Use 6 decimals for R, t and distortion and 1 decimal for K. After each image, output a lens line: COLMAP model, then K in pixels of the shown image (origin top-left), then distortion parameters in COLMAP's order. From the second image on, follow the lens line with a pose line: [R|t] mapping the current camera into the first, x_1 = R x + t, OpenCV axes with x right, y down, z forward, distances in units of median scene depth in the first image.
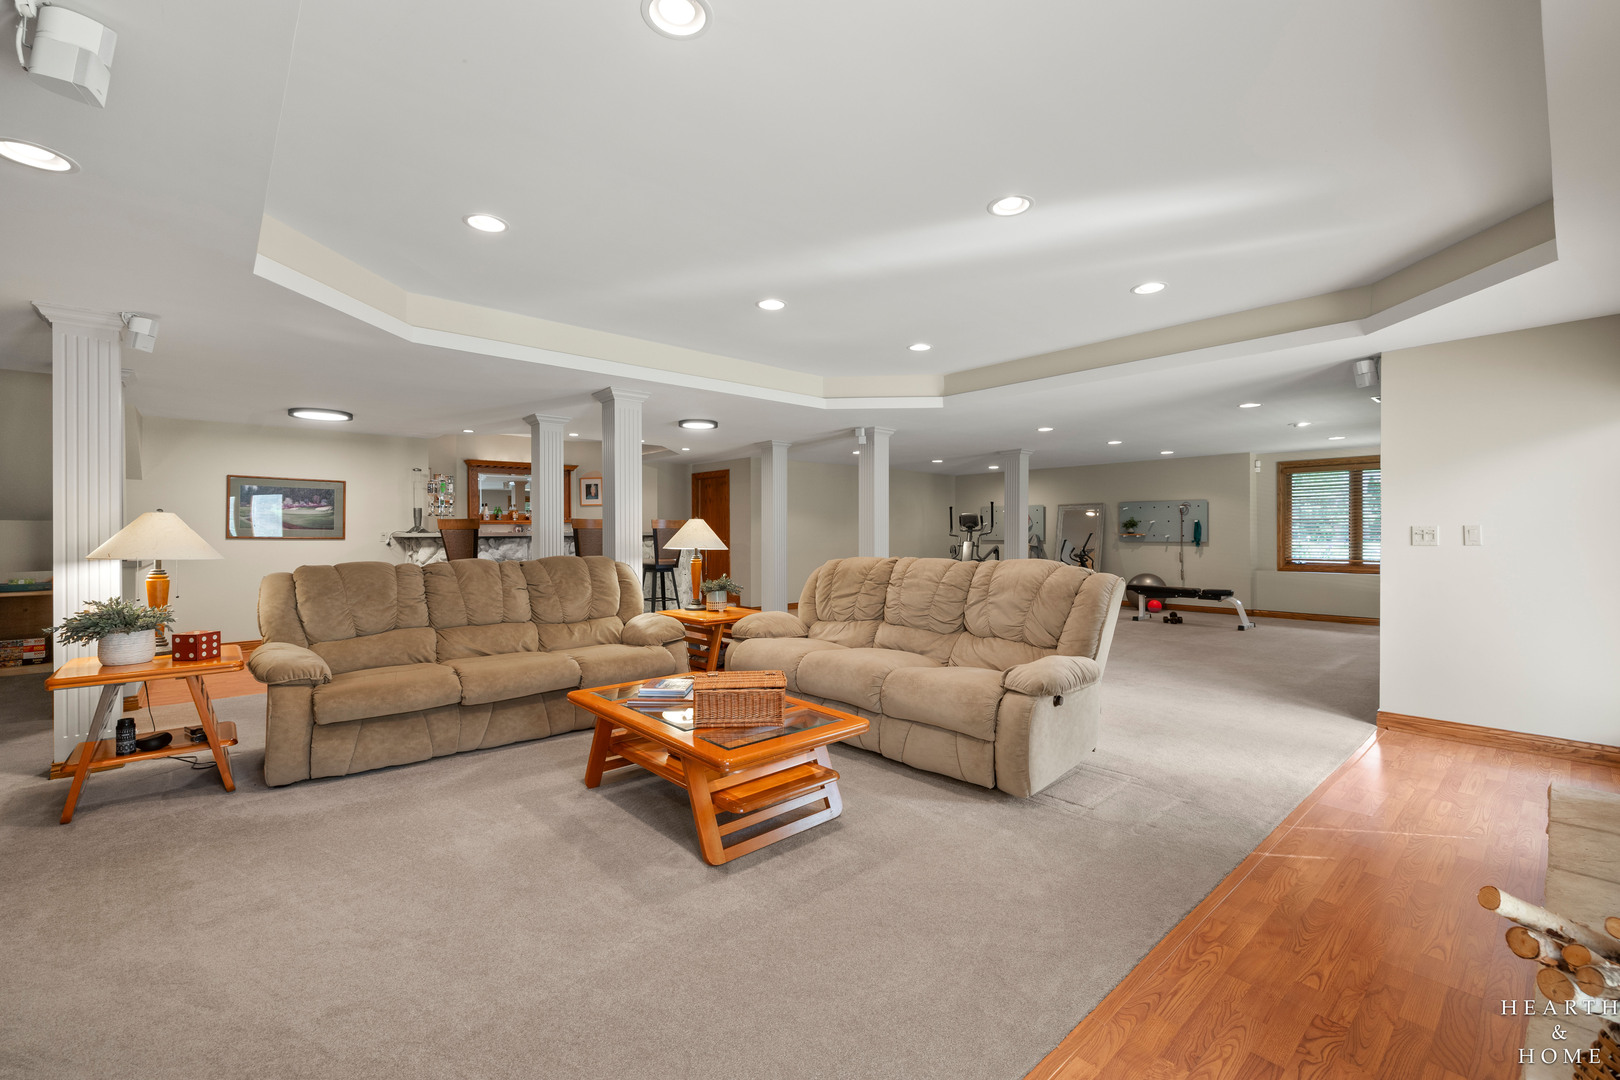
lens RADIAL K [[678.9, 0, 808.4], [0, 678.9, 532.5], [0, 0, 1]] dist [0.001434, -0.000037]
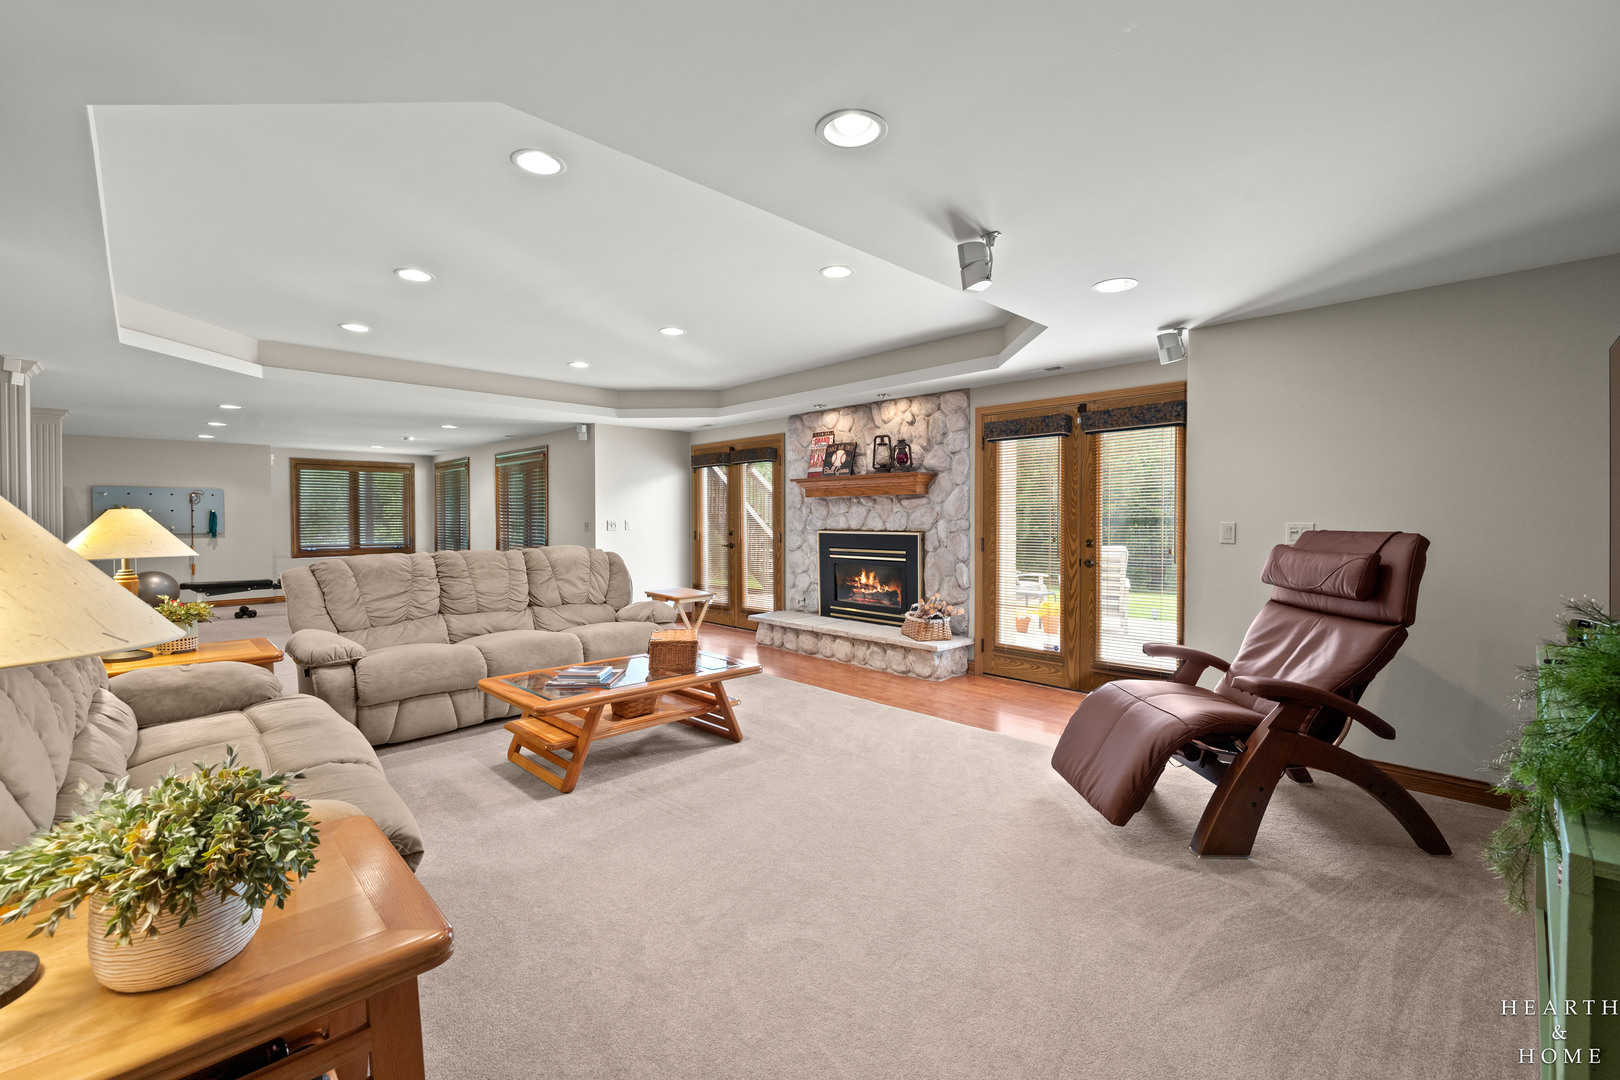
lens RADIAL K [[678.9, 0, 811.4], [0, 678.9, 529.6], [0, 0, 1]] dist [0.001434, -0.000037]
pose [[-0.061767, -0.014981, 0.997978, -0.542320], [0.000562, 0.999887, 0.015045, -0.006227], [-0.998090, 0.001490, -0.061752, 0.293682]]
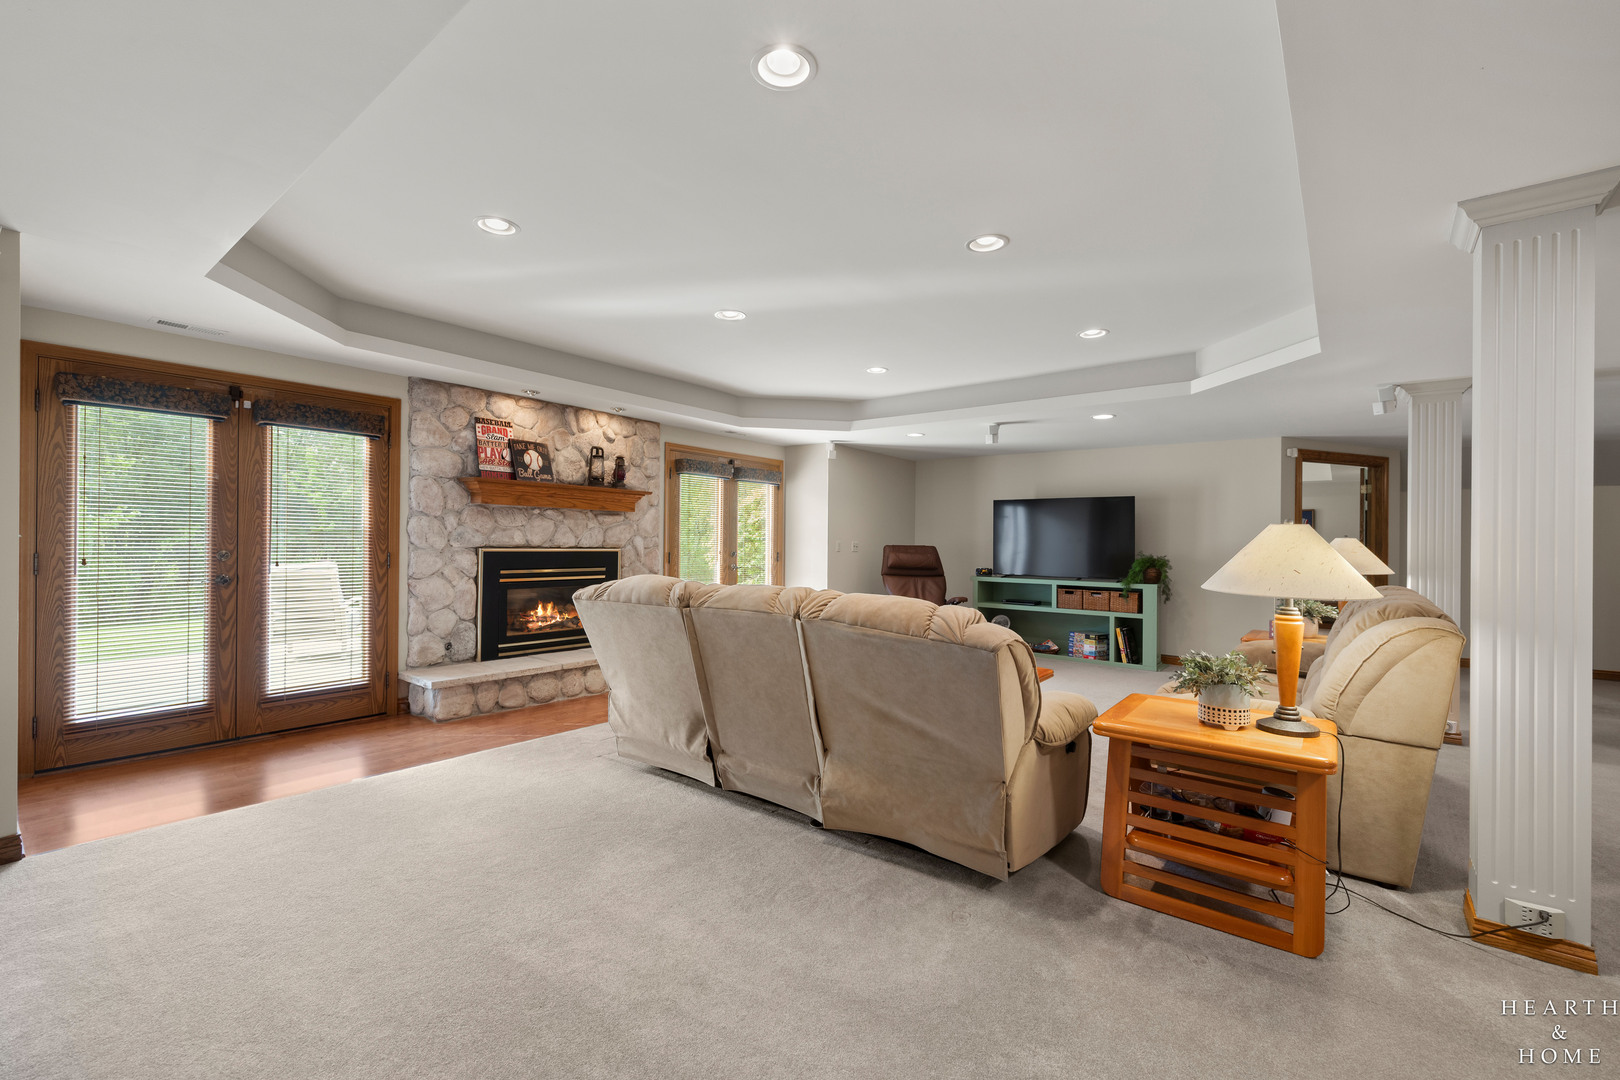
lens RADIAL K [[678.9, 0, 814.9], [0, 678.9, 539.5], [0, 0, 1]] dist [0.001434, -0.000037]
pose [[-0.983262, -0.014917, -0.181583, 0.124342], [-0.014834, 0.999888, -0.001812, -0.003768], [0.181590, 0.000912, -0.983374, 0.929670]]
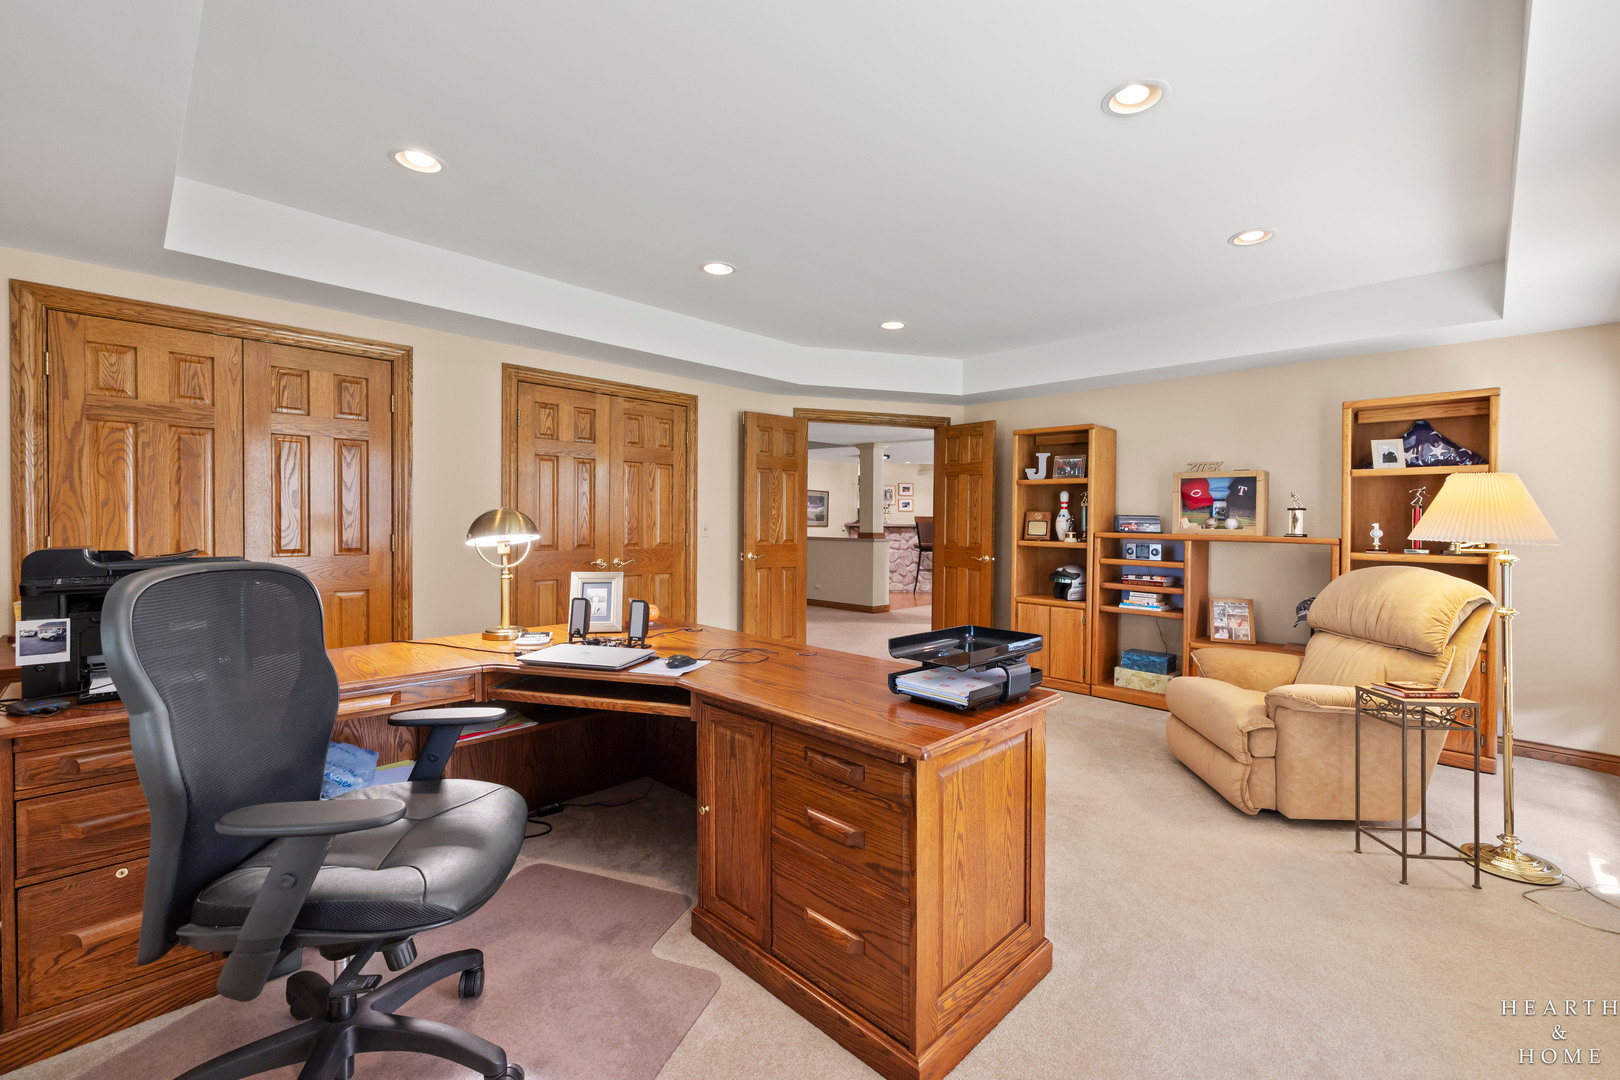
lens RADIAL K [[678.9, 0, 803.1], [0, 678.9, 525.2], [0, 0, 1]] dist [0.001434, -0.000037]
pose [[0.997421, 0.013350, 0.070523, -0.823689], [-0.013801, 0.999887, 0.005913, -0.002913], [-0.070436, -0.006871, 0.997493, -0.583830]]
